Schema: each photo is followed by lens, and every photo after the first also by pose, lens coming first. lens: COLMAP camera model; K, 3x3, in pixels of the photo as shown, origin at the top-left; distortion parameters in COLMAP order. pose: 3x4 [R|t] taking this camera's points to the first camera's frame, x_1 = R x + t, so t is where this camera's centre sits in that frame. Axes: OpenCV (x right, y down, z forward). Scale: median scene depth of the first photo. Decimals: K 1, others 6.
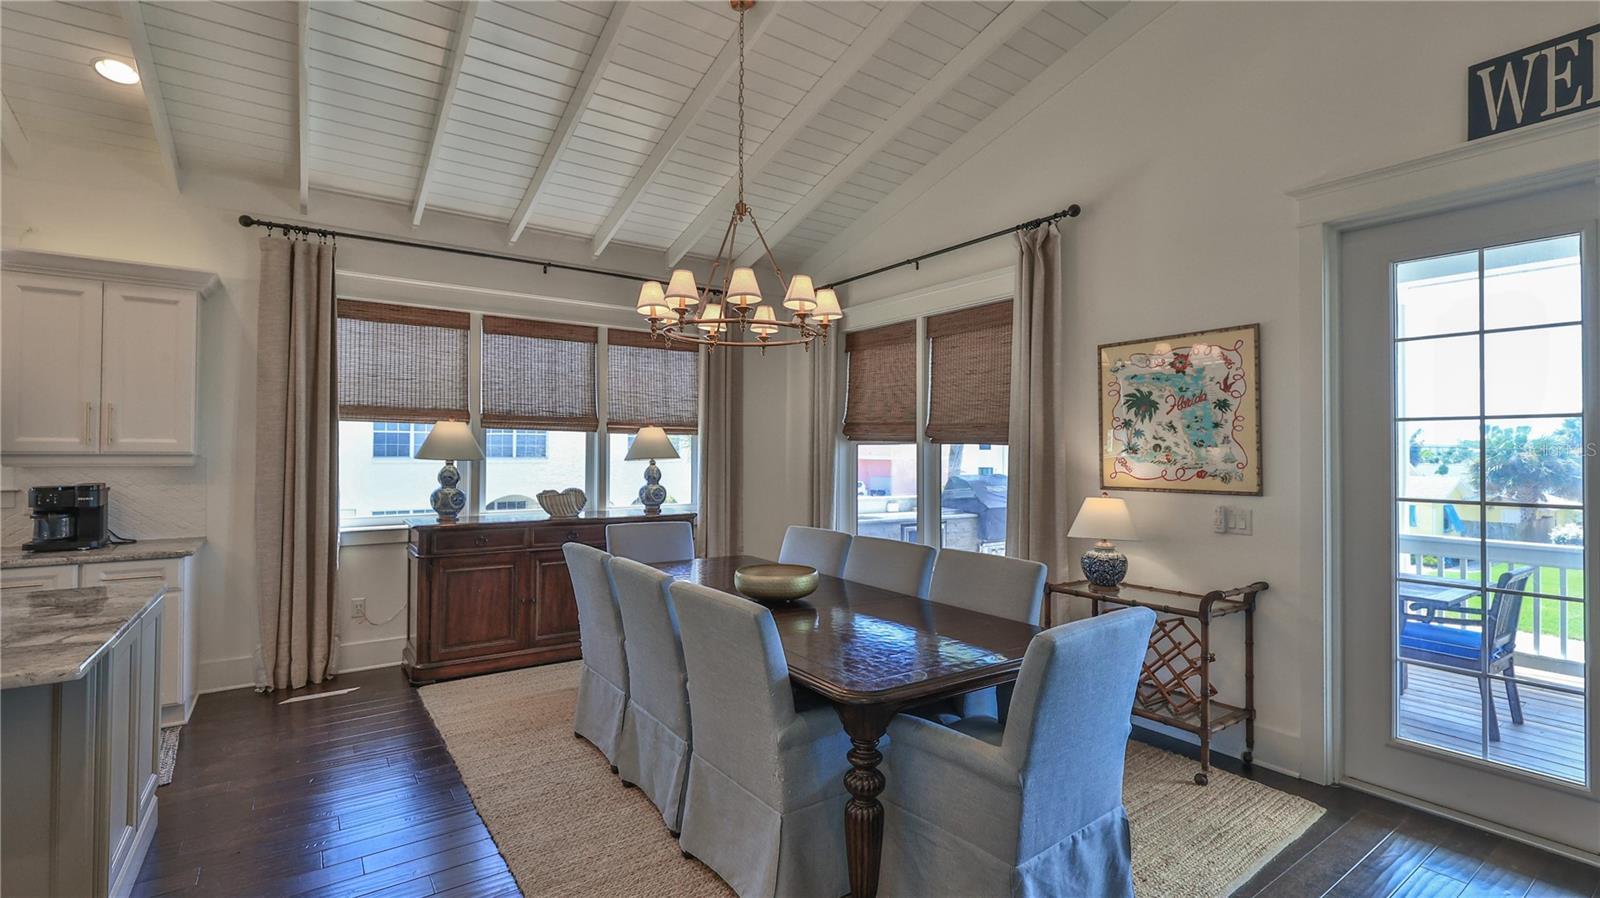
lens RADIAL K [[711.6, 0, 800.0], [0, 711.6, 449.0], [0, 0, 1]] dist [0.003029, 0.000264]
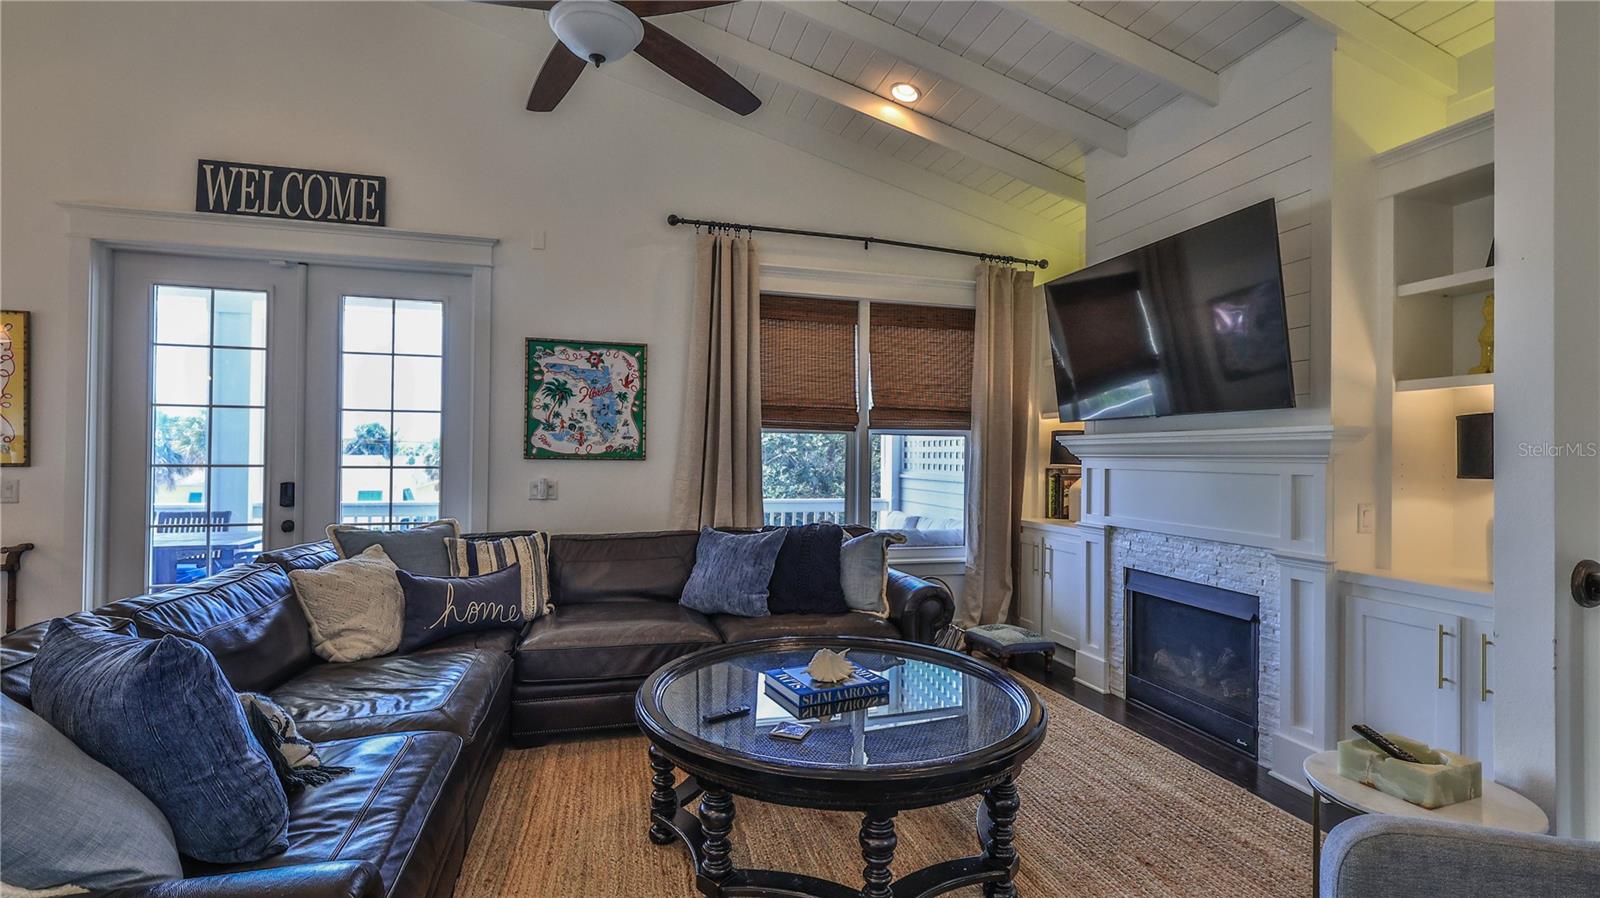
lens RADIAL K [[711.6, 0, 800.0], [0, 711.6, 449.0], [0, 0, 1]] dist [0.003029, 0.000264]
pose [[0.351050, 0.010514, 0.936298, 0.029848], [-0.008204, 0.999933, -0.008153, 0.045411], [-0.936321, -0.004820, 0.351113, -0.628847]]
